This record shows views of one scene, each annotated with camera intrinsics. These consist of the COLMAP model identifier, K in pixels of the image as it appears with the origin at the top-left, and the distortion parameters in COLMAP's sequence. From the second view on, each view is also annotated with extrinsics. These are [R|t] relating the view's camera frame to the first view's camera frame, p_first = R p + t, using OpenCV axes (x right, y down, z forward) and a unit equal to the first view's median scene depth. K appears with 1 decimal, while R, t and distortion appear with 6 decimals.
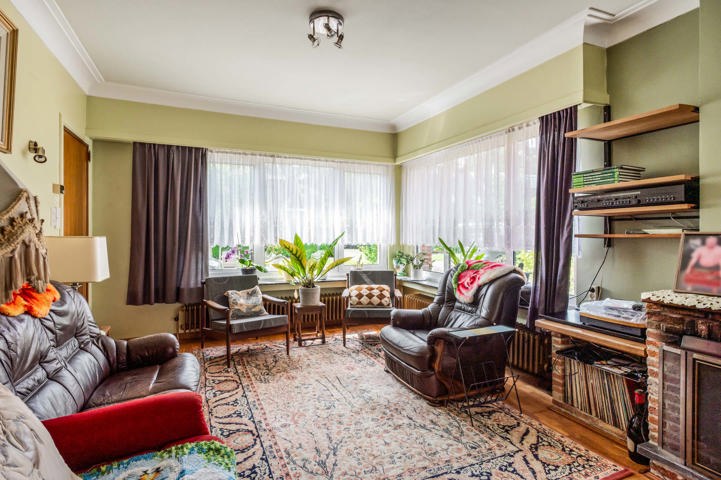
lens RADIAL K [[380.2, 0, 358.3], [0, 380.2, 238.3], [0, 0, 1]] dist [-0.002690, -0.005882]
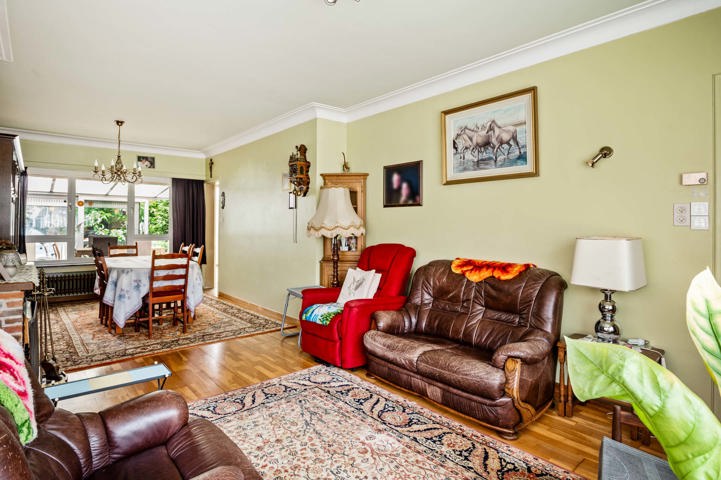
lens RADIAL K [[380.2, 0, 359.3], [0, 380.2, 220.2], [0, 0, 1]] dist [-0.002690, -0.005882]
pose [[-0.951153, -0.014473, -0.308382, 0.079289], [-0.014613, 0.999892, -0.001854, -0.025328], [0.308375, 0.002743, -0.951261, 1.133061]]
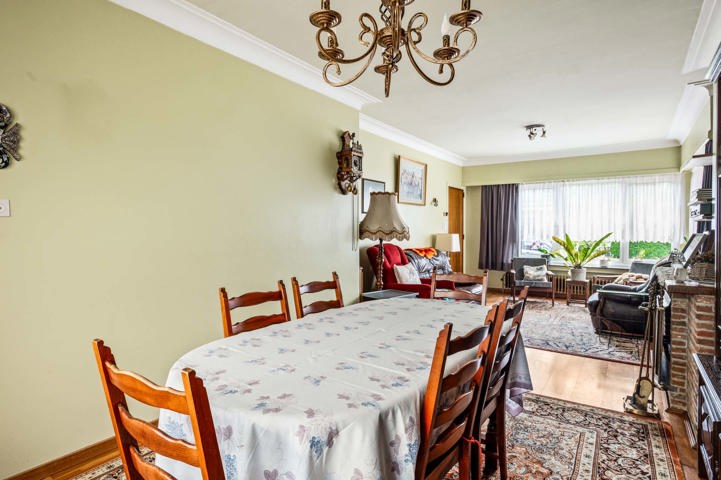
lens RADIAL K [[380.2, 0, 355.4], [0, 380.2, 230.6], [0, 0, 1]] dist [-0.002690, -0.005882]
pose [[0.514532, -0.002484, -0.857468, 0.740399], [-0.011355, 0.999888, -0.009711, 0.003212], [0.857396, 0.014733, 0.514446, -0.550800]]
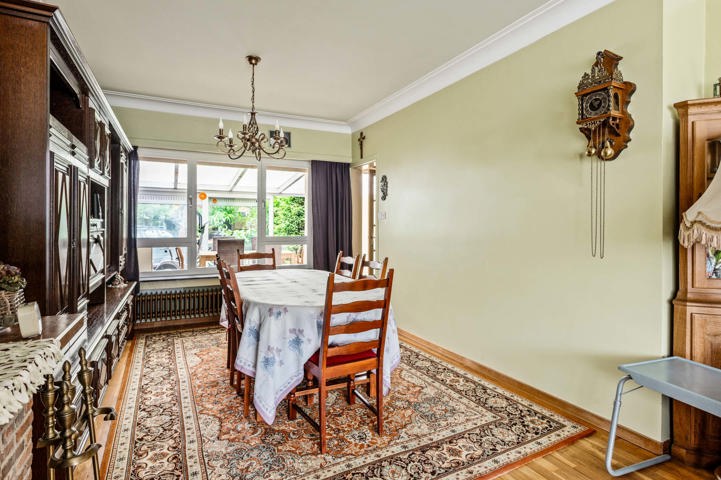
lens RADIAL K [[380.2, 0, 362.5], [0, 380.2, 225.7], [0, 0, 1]] dist [-0.002690, -0.005882]
pose [[-0.997691, -0.007233, -0.067536, 0.283581], [-0.008096, 0.999889, 0.012503, -0.005709], [0.067439, 0.013021, -0.997638, 0.474076]]
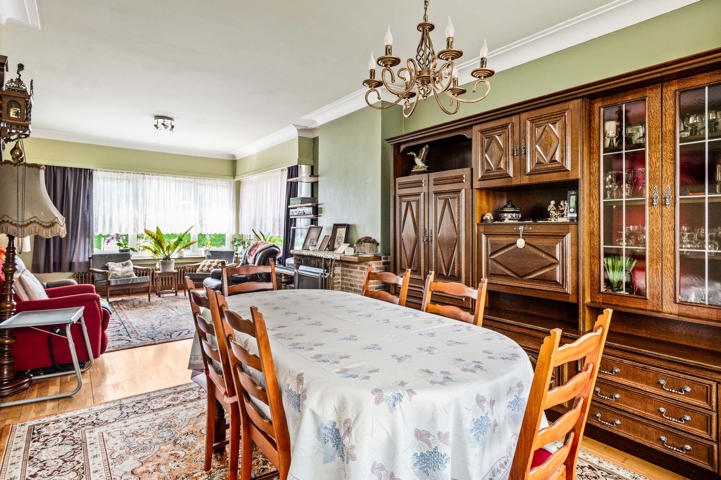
lens RADIAL K [[380.2, 0, 364.6], [0, 380.2, 228.2], [0, 0, 1]] dist [-0.002690, -0.005882]
pose [[0.967618, 0.003285, 0.252399, 0.279349], [-0.001081, 0.999960, -0.008872, 0.009350], [-0.252418, 0.008311, 0.967583, -0.763892]]
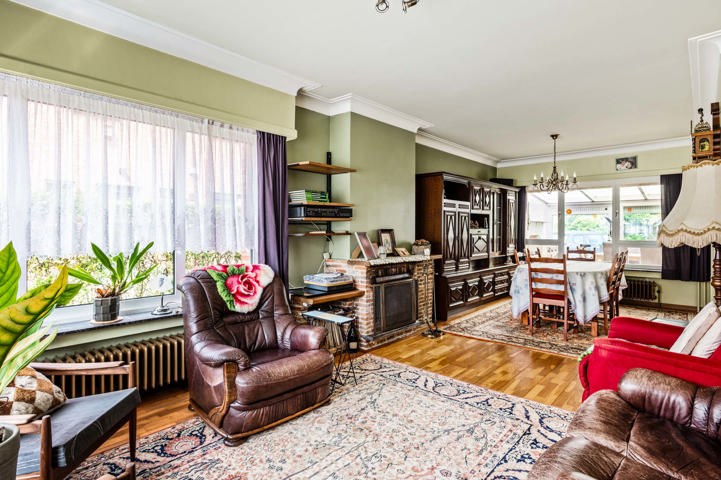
lens RADIAL K [[380.2, 0, 361.1], [0, 380.2, 232.6], [0, 0, 1]] dist [-0.002690, -0.005882]
pose [[-0.428578, -0.007261, 0.903476, -0.506514], [0.012231, 0.999829, 0.013838, -0.019818], [-0.903422, 0.016981, -0.428416, 0.903965]]
